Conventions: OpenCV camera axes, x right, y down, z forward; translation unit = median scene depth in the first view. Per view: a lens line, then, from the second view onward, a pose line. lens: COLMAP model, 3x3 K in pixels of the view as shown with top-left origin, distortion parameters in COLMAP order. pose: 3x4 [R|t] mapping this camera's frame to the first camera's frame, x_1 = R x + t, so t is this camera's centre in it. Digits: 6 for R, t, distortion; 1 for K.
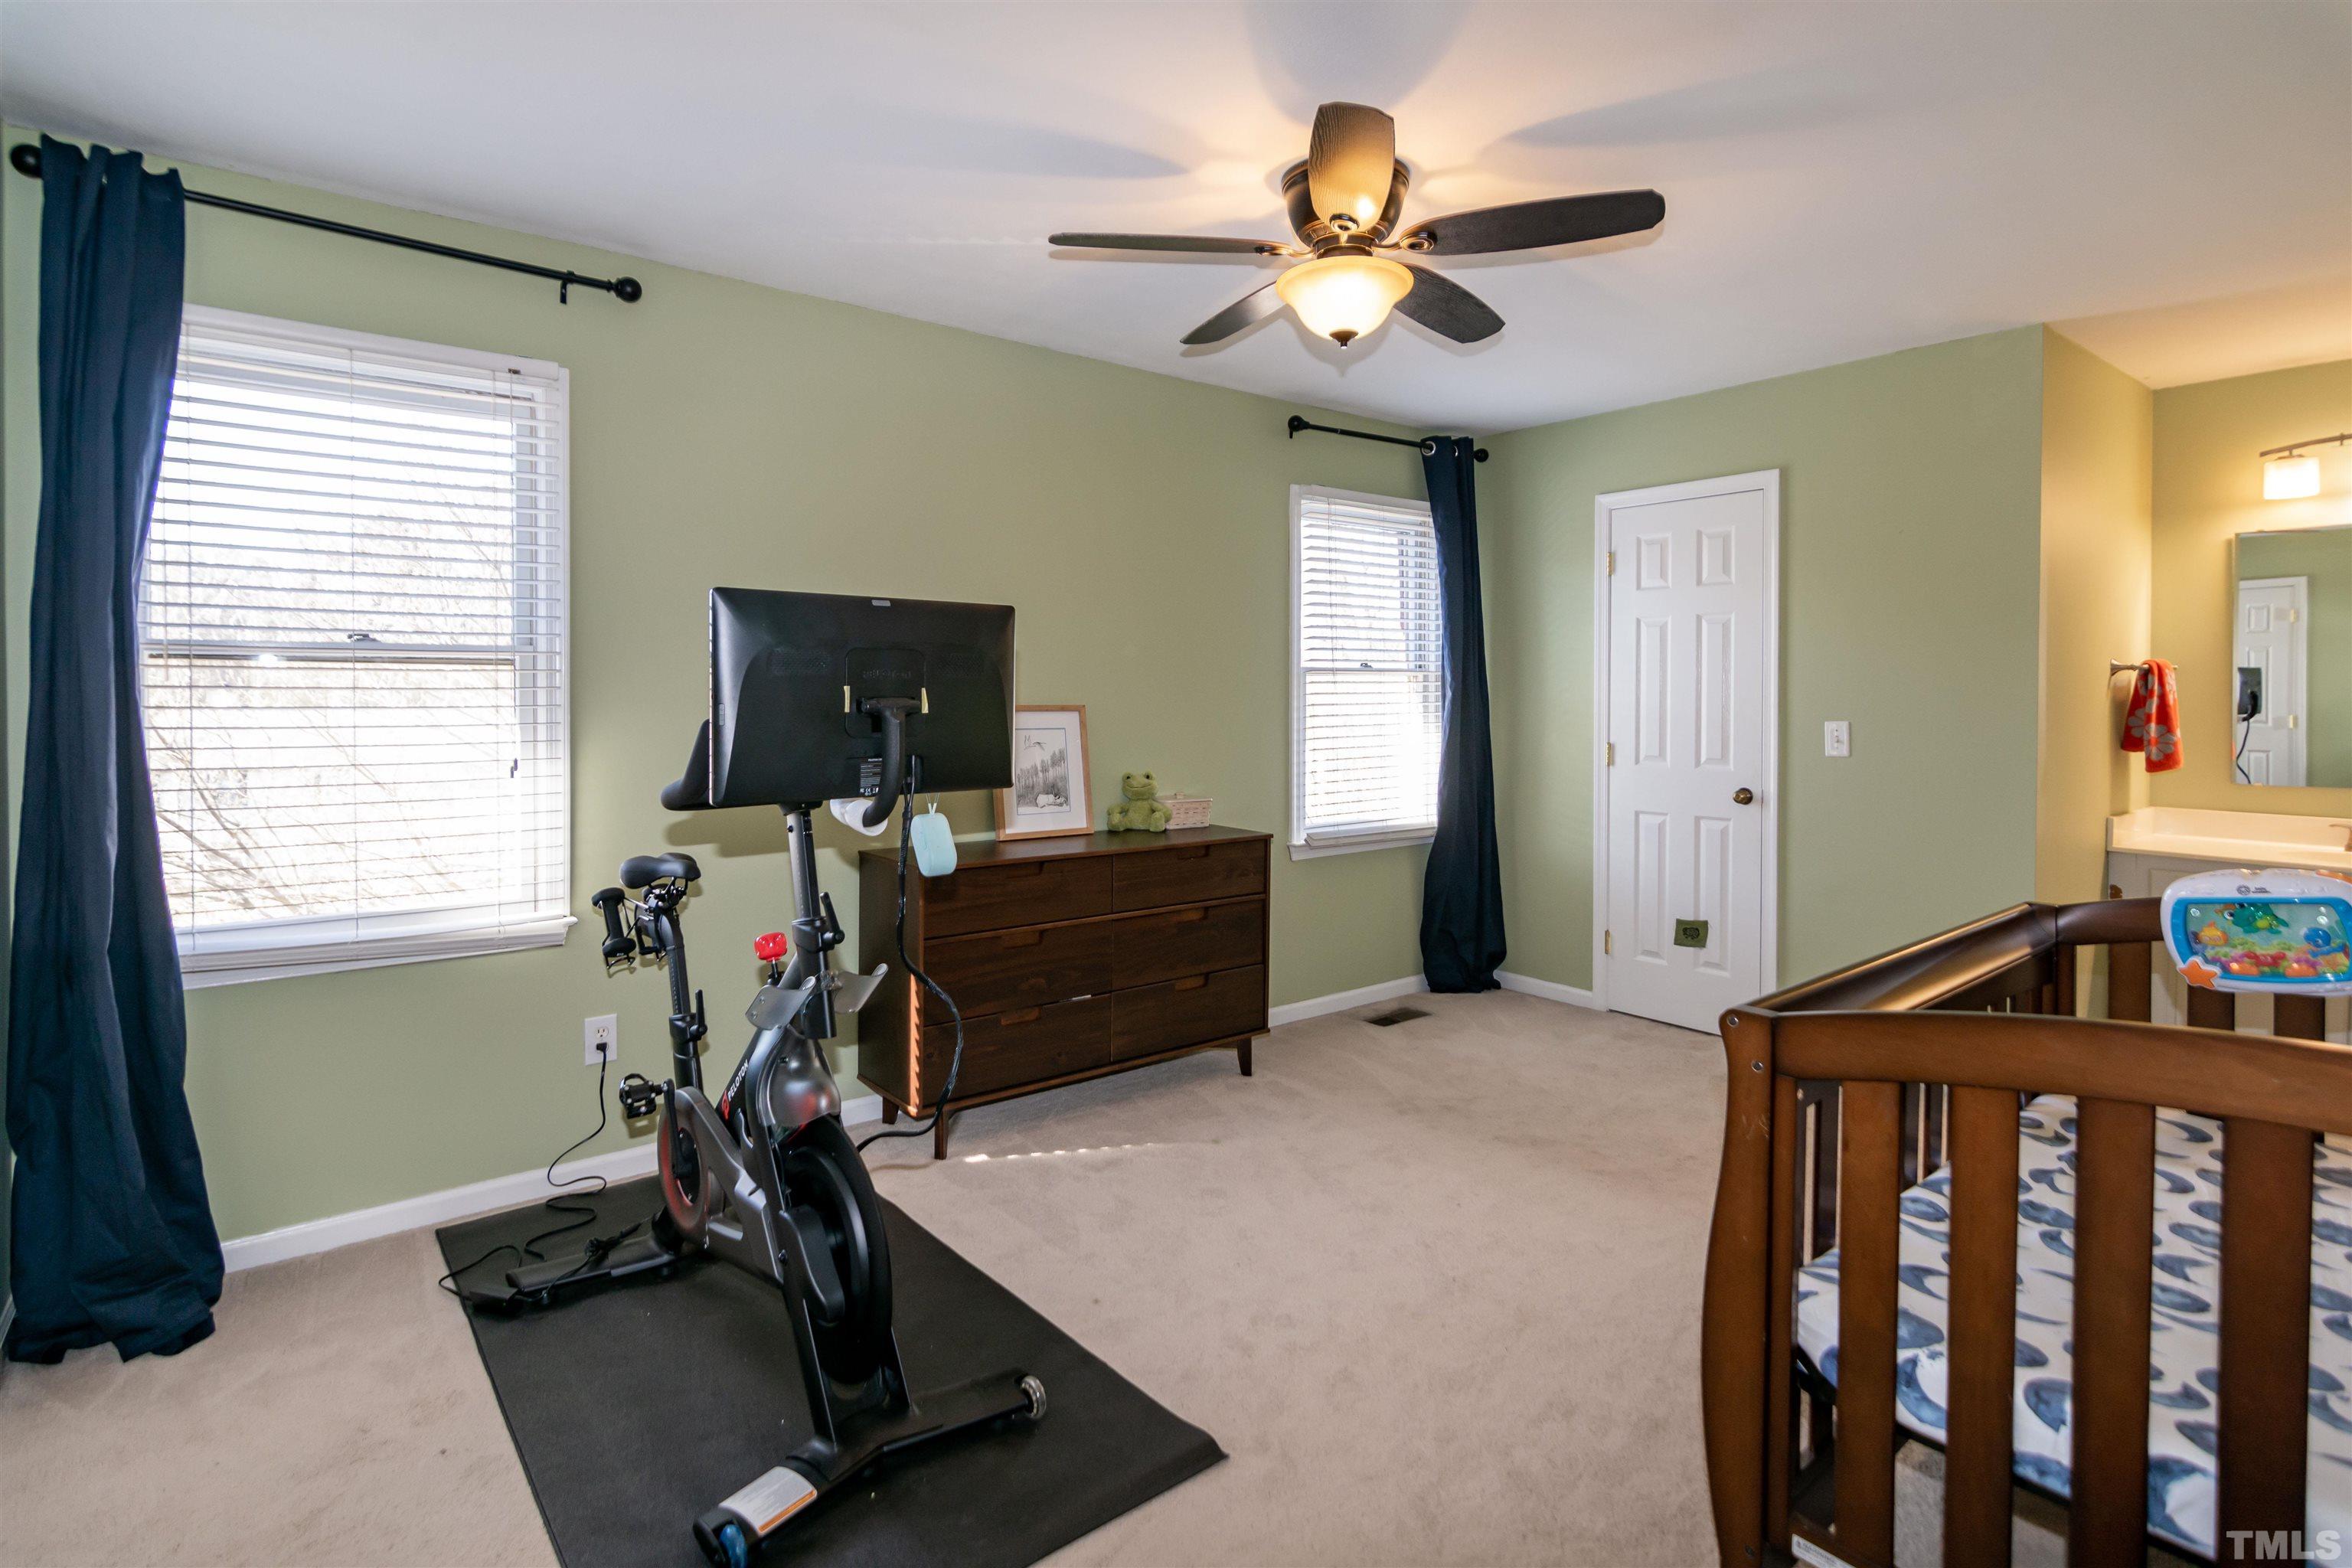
lens RADIAL K [[1158.5, 0, 1170.0], [0, 1158.5, 711.0], [0, 0, 1]] dist [-0.002191, 0.000375]
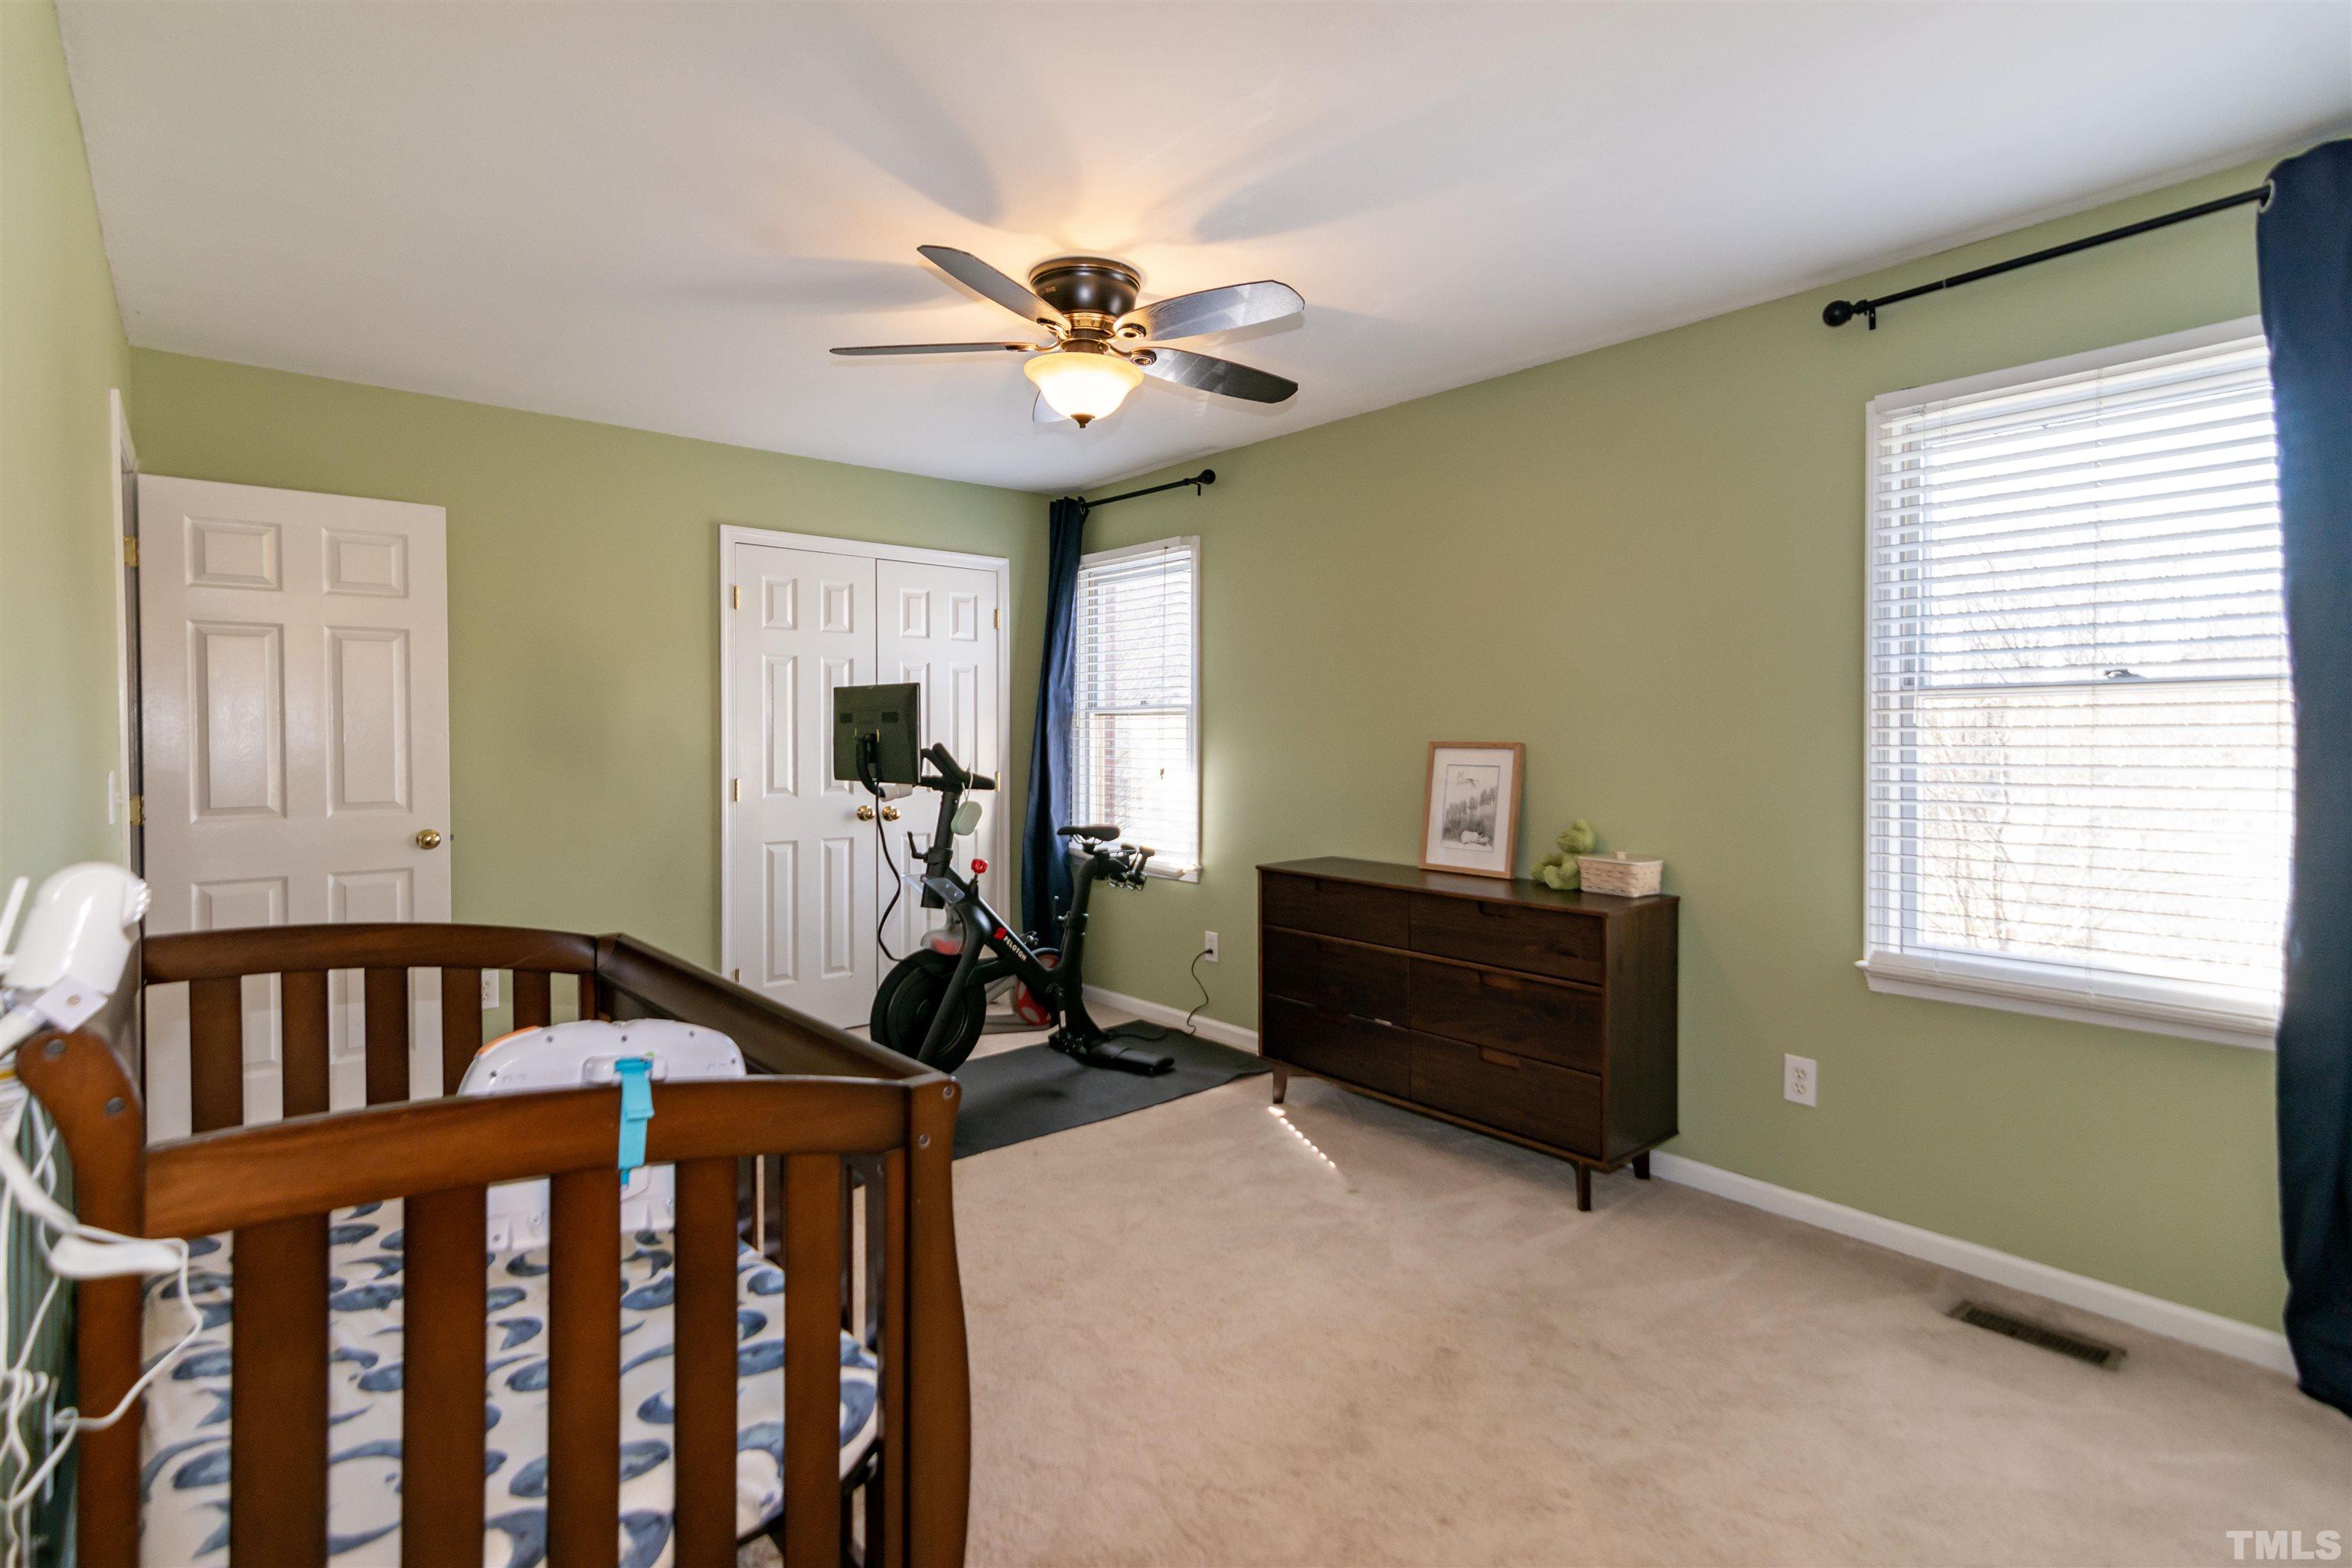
lens RADIAL K [[1172.6, 0, 1175.1], [0, 1172.6, 753.0], [0, 0, 1]] dist [0.001769, 0.000164]
pose [[0.015150, 0.017399, -0.999734, 0.889264], [-0.012551, 0.999773, 0.017210, -0.009549], [0.999806, 0.012287, 0.015365, 0.726133]]
